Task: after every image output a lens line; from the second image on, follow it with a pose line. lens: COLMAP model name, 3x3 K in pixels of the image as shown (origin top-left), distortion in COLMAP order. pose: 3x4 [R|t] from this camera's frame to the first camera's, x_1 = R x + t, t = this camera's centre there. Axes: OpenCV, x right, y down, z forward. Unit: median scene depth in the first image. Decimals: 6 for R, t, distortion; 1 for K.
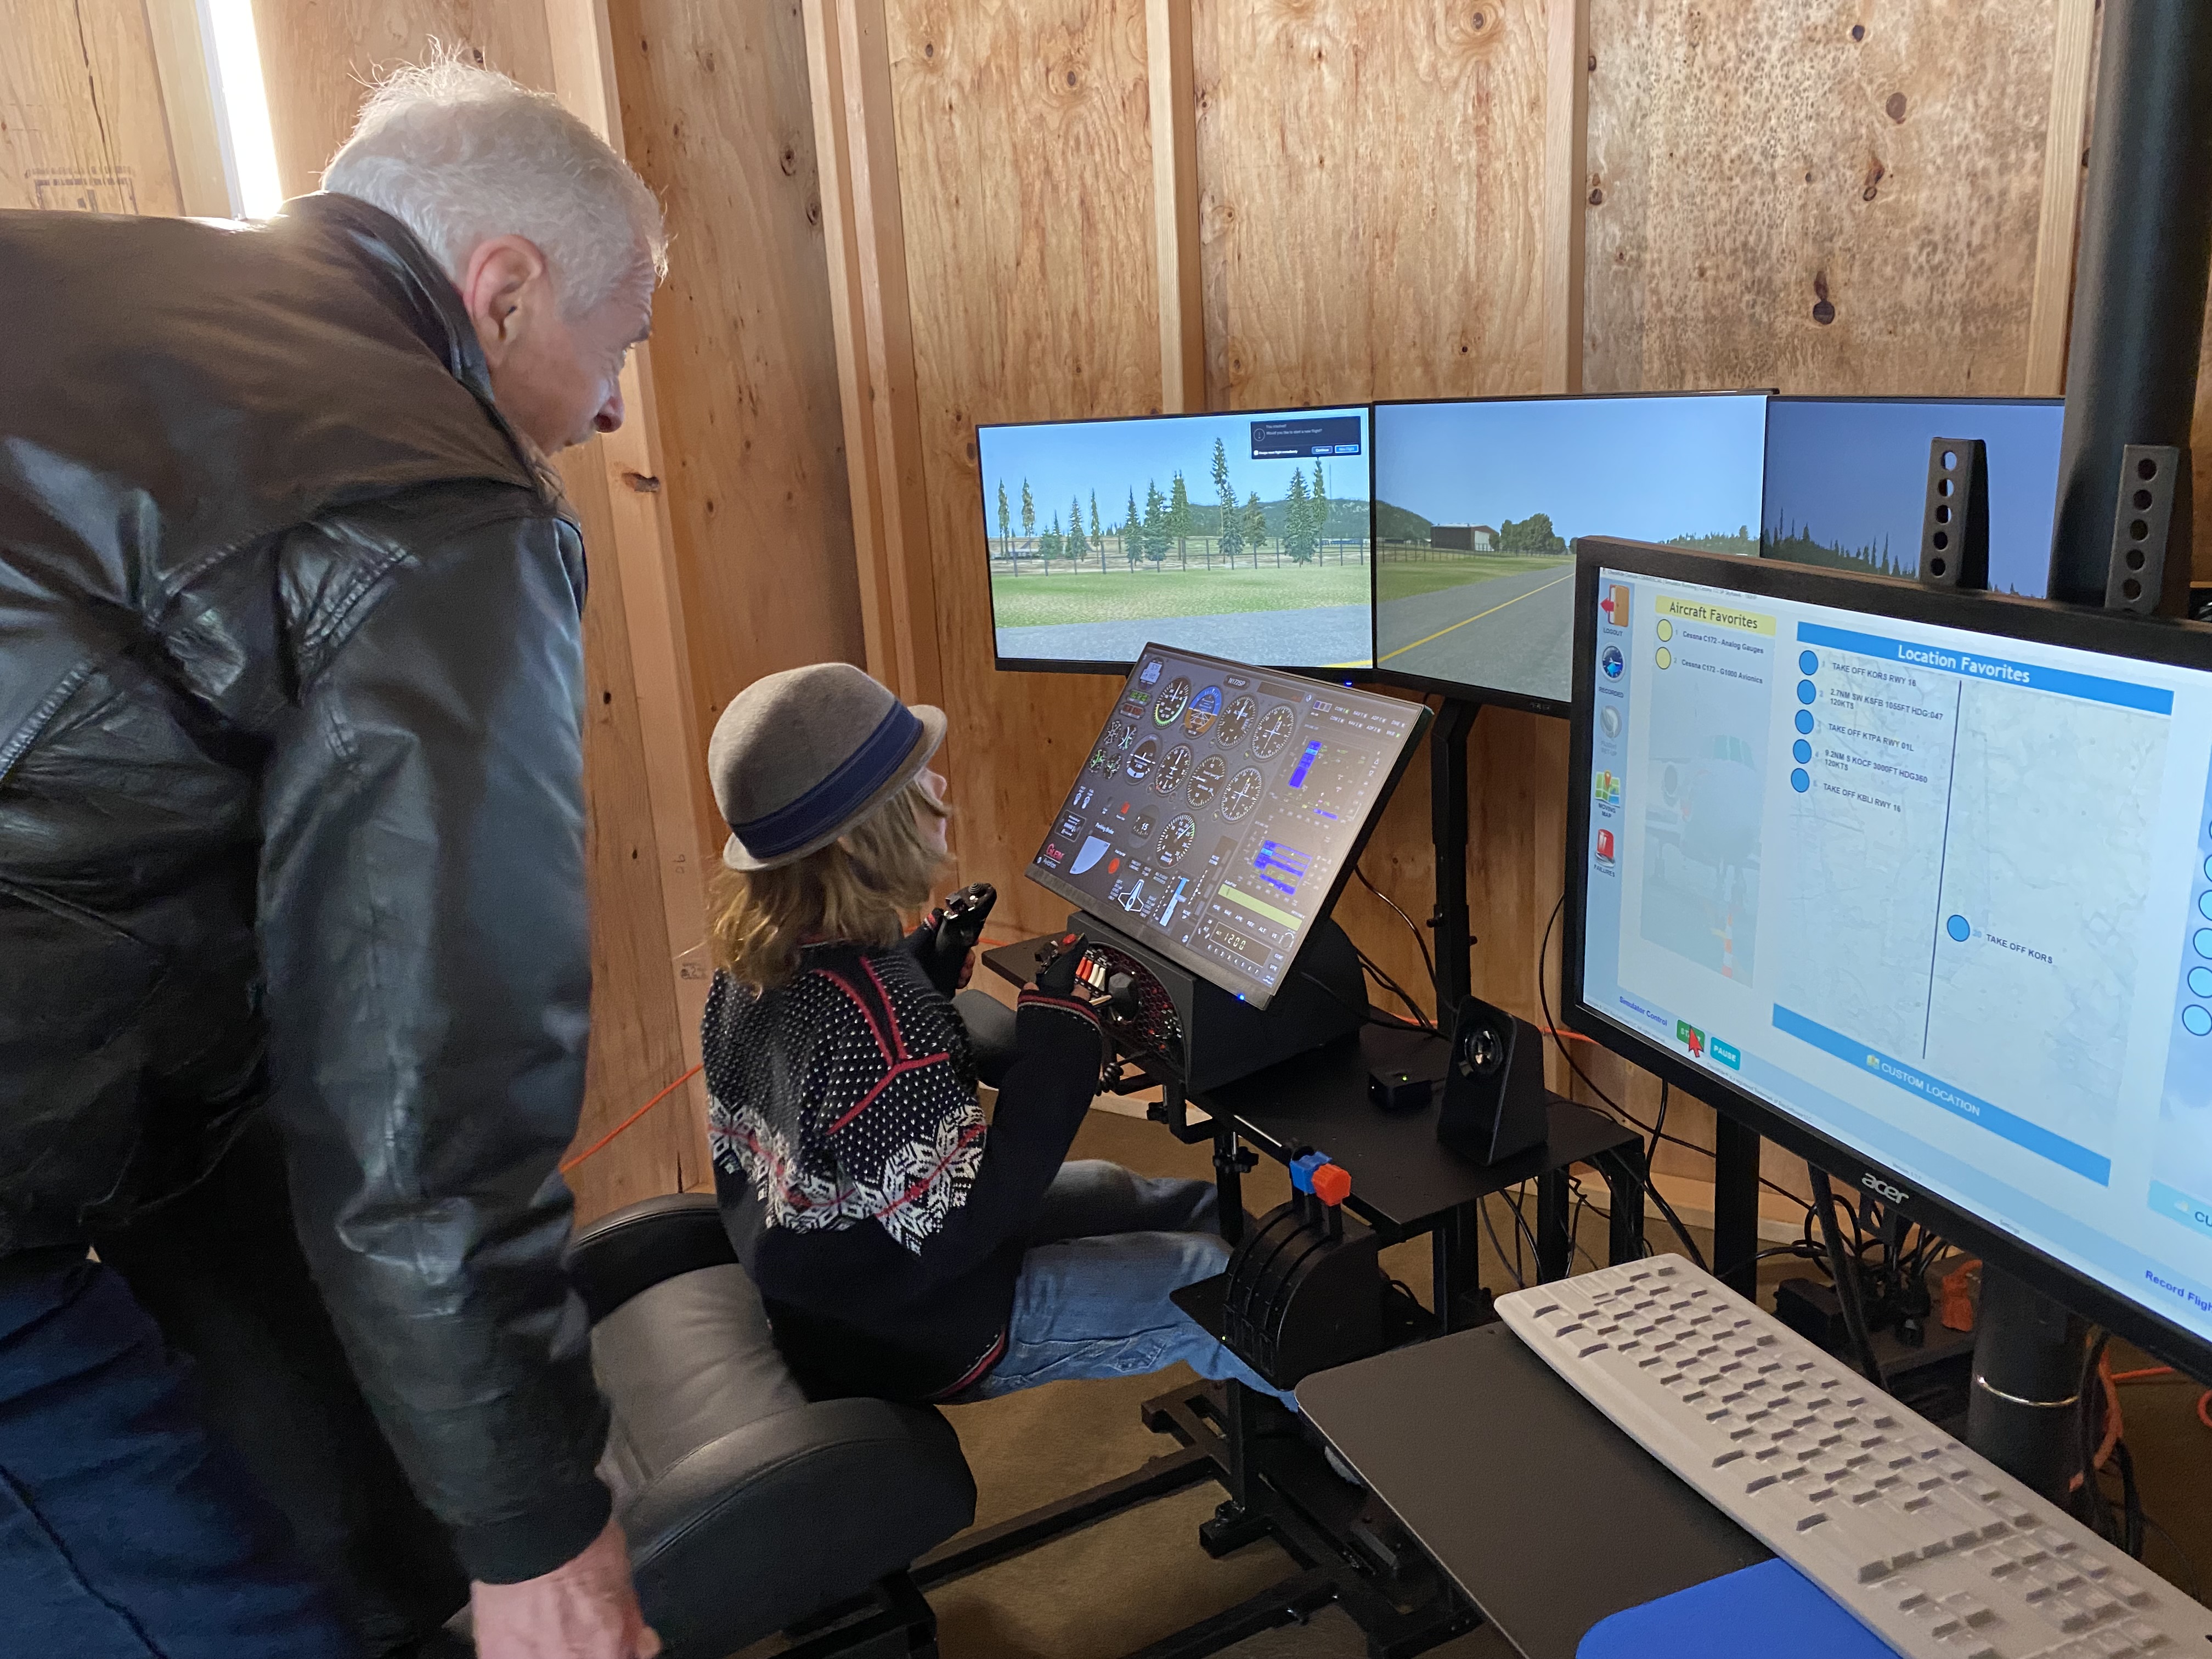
lens RADIAL K [[1649.9, 0, 1099.9], [0, 1649.9, 801.9], [0, 0, 1]] dist [0.002519, 0.001205]
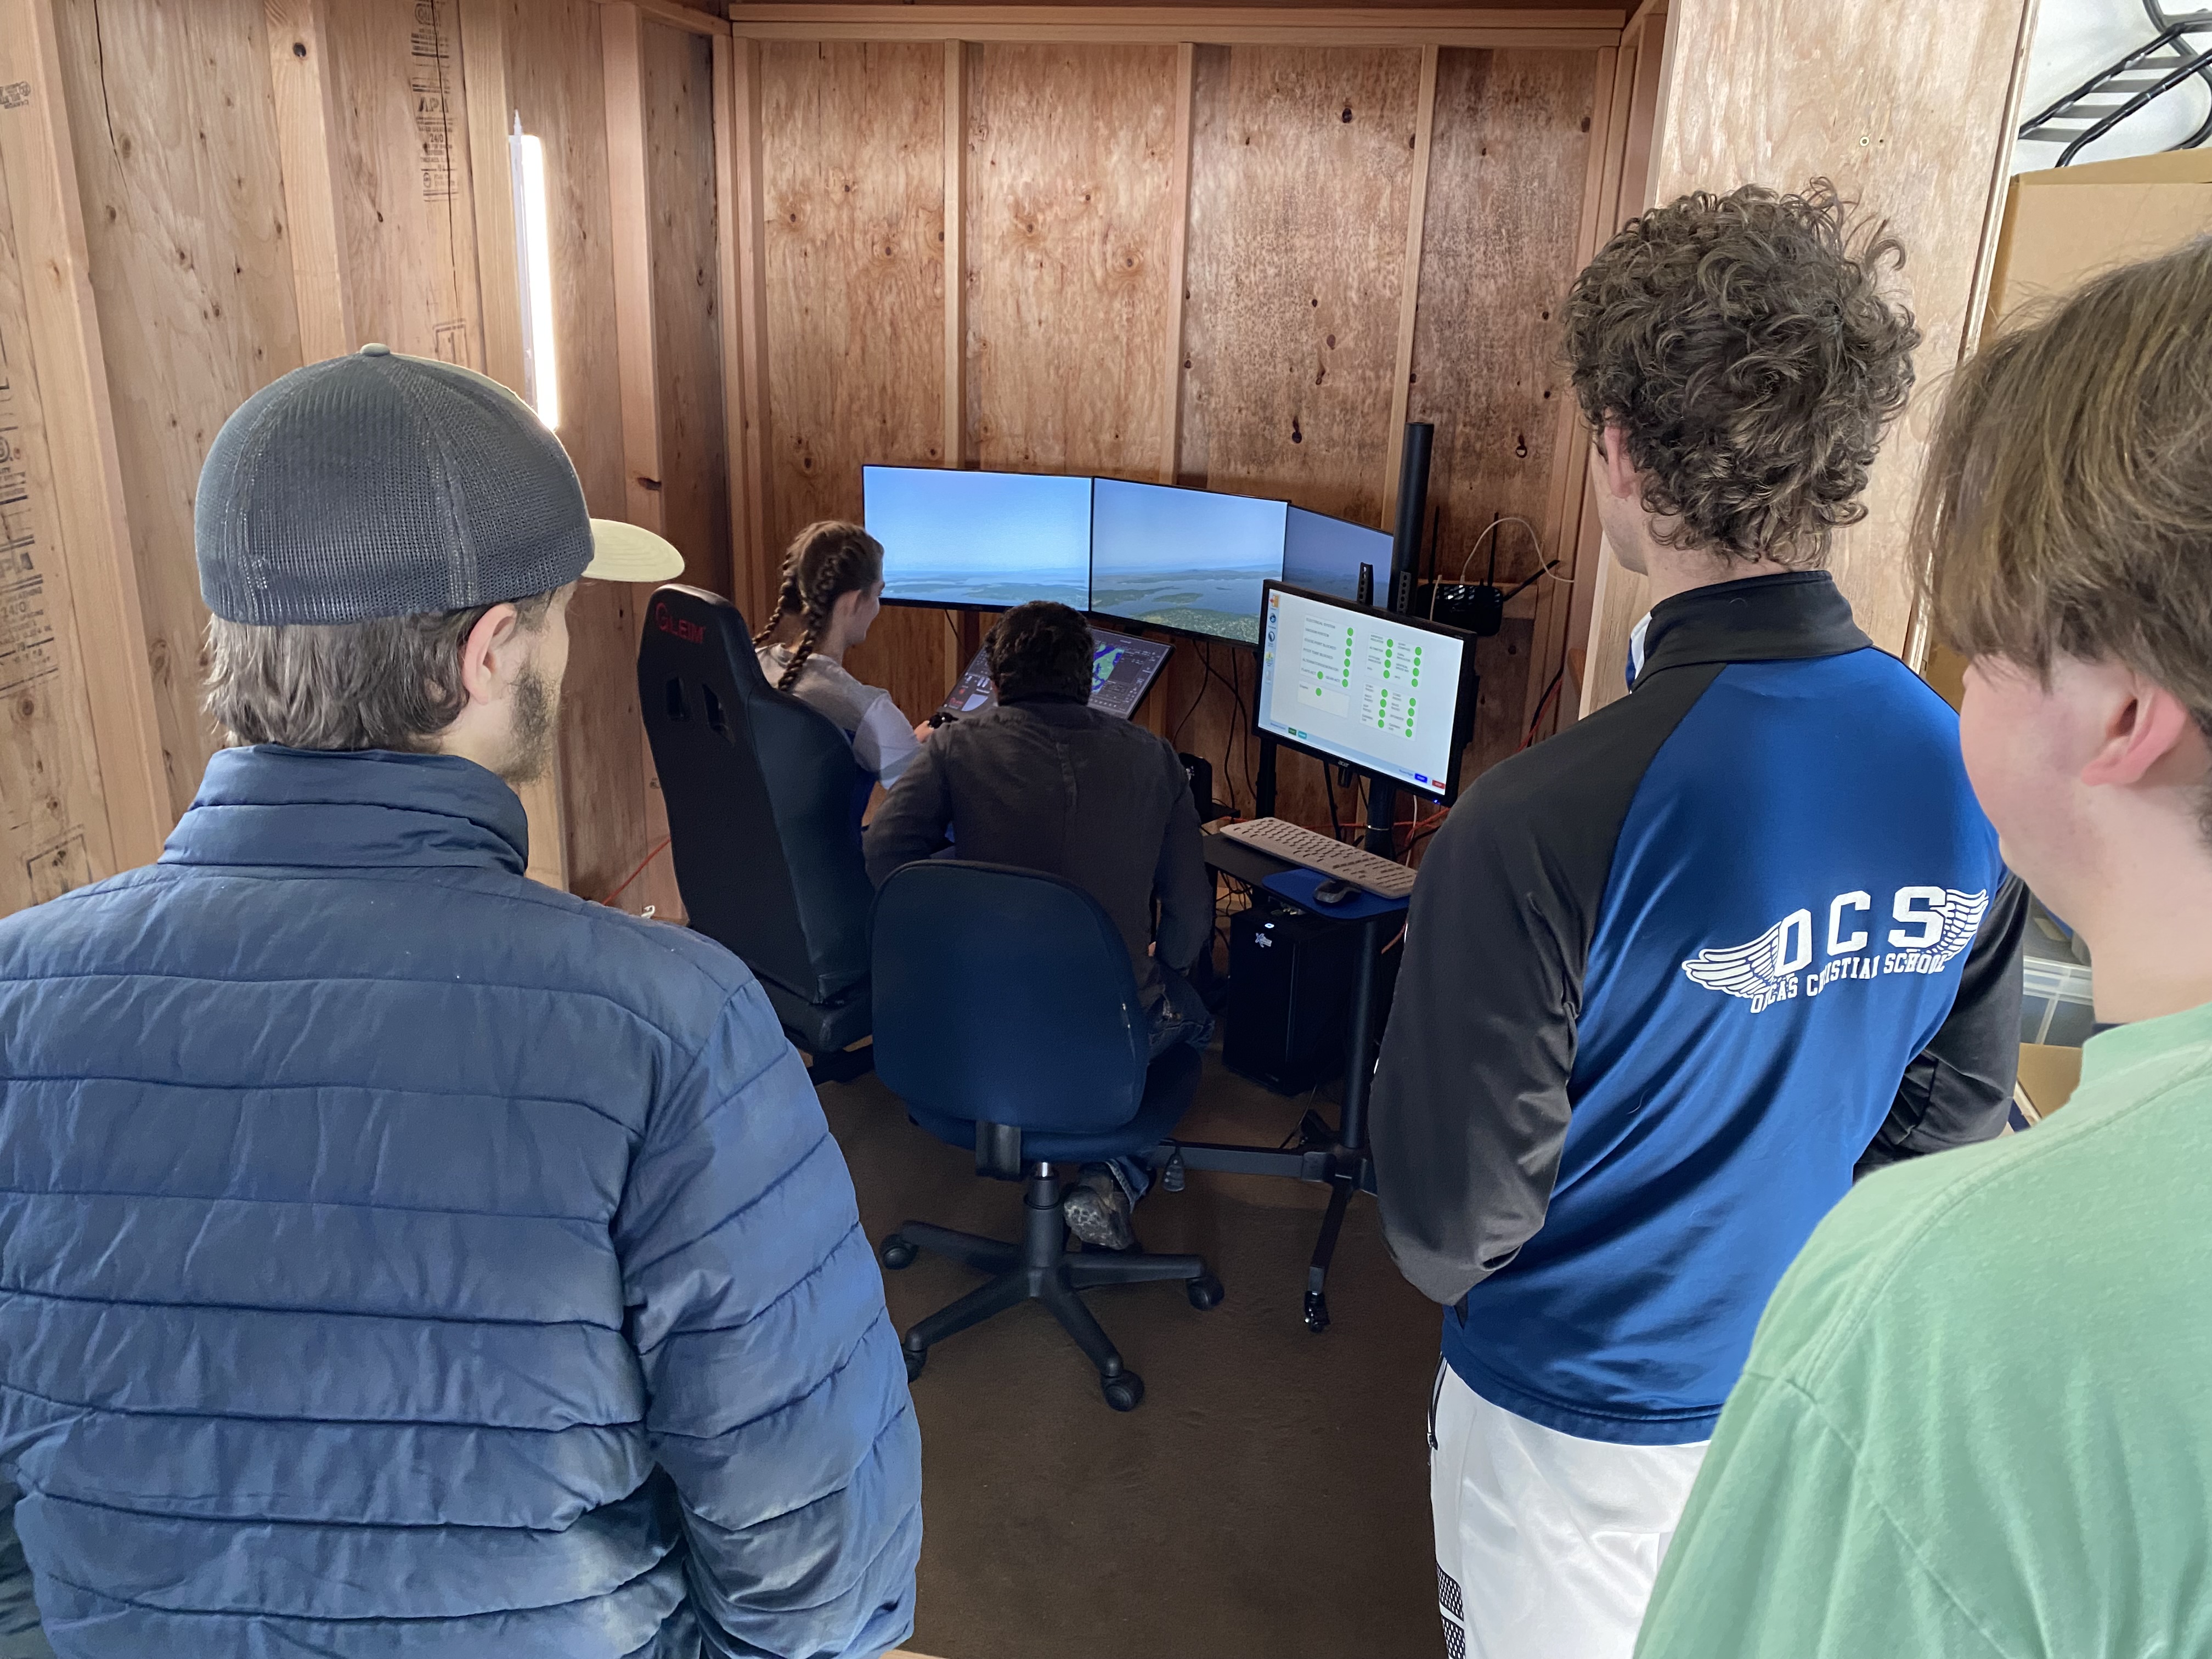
lens RADIAL K [[1678.6, 0, 1106.0], [0, 1678.6, 829.5], [0, 0, 1]] dist [0.069442, -0.309725]
pose [[0.944682, -0.028498, 0.326749, -0.467560], [-0.001057, 0.995948, 0.089920, -0.005743], [-0.327987, -0.085291, 0.940824, -0.898326]]
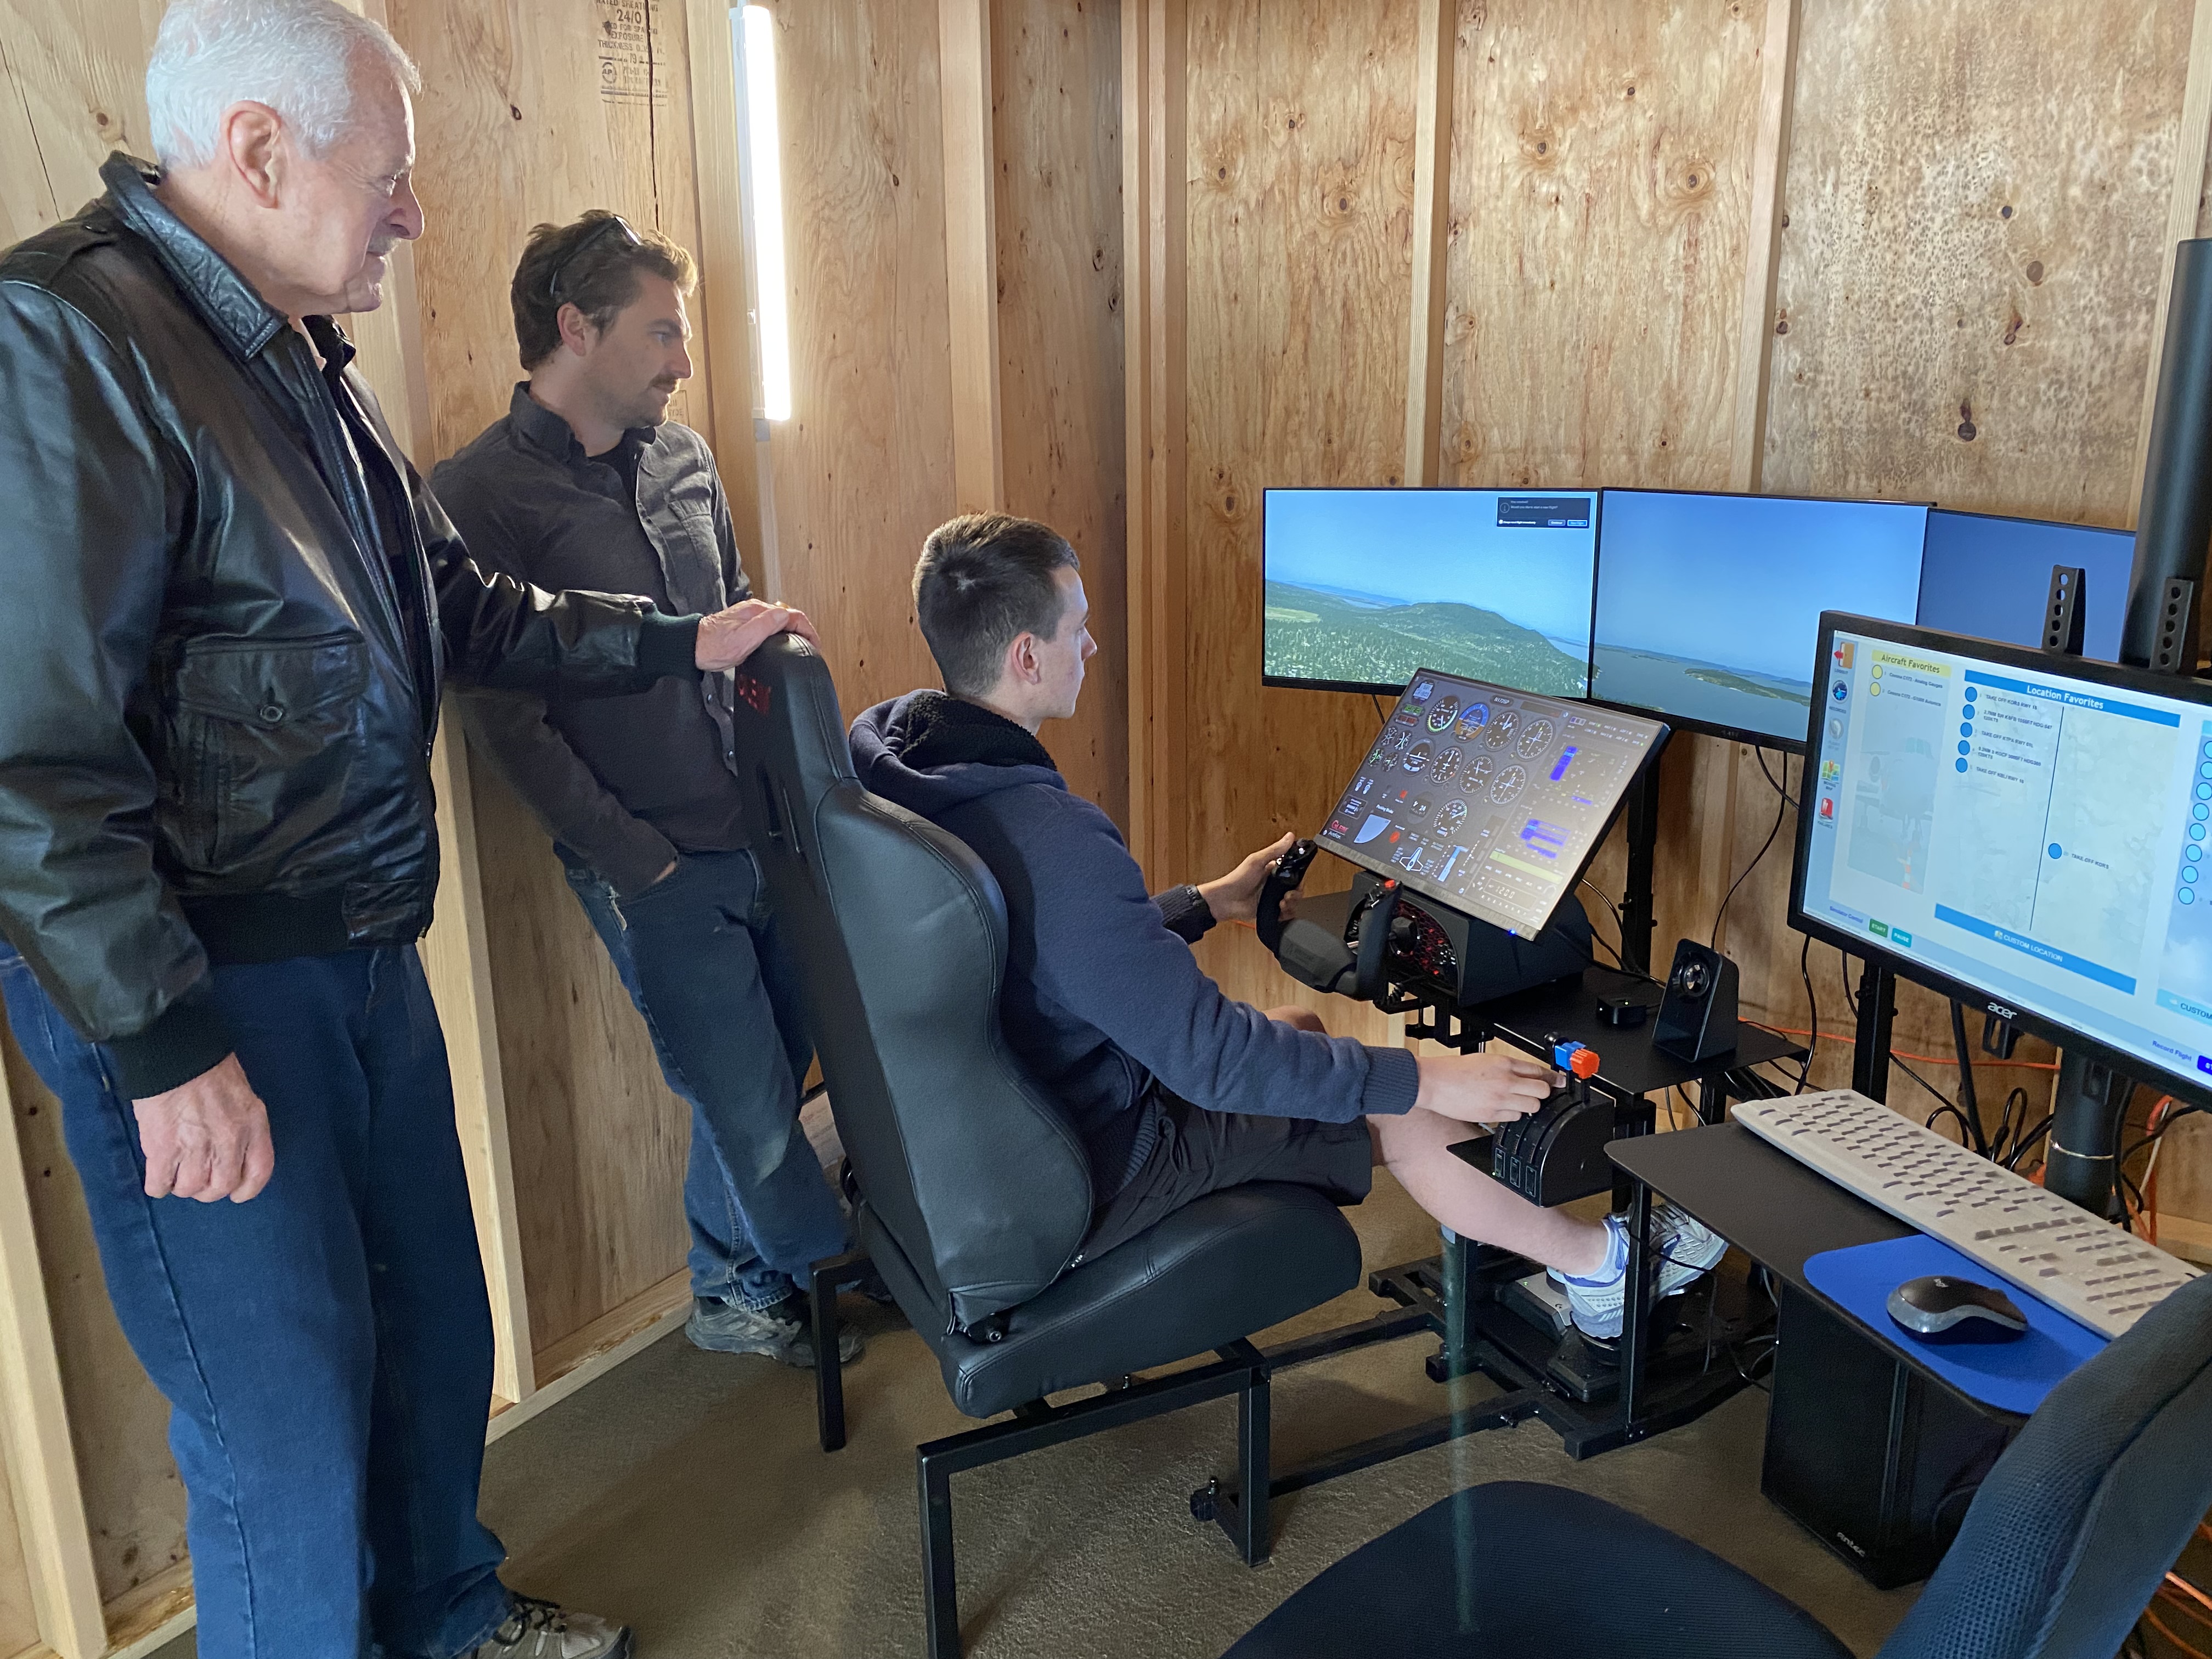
lens RADIAL K [[1650.0, 0, 1112.8], [0, 1650.0, 811.0], [0, 0, 1]] dist [0.002867, -0.002585]
pose [[0.997563, 0.055982, -0.041653, -0.134031], [-0.056485, 0.998343, -0.010996, 0.037489], [0.040969, 0.013322, 0.999072, -0.261079]]
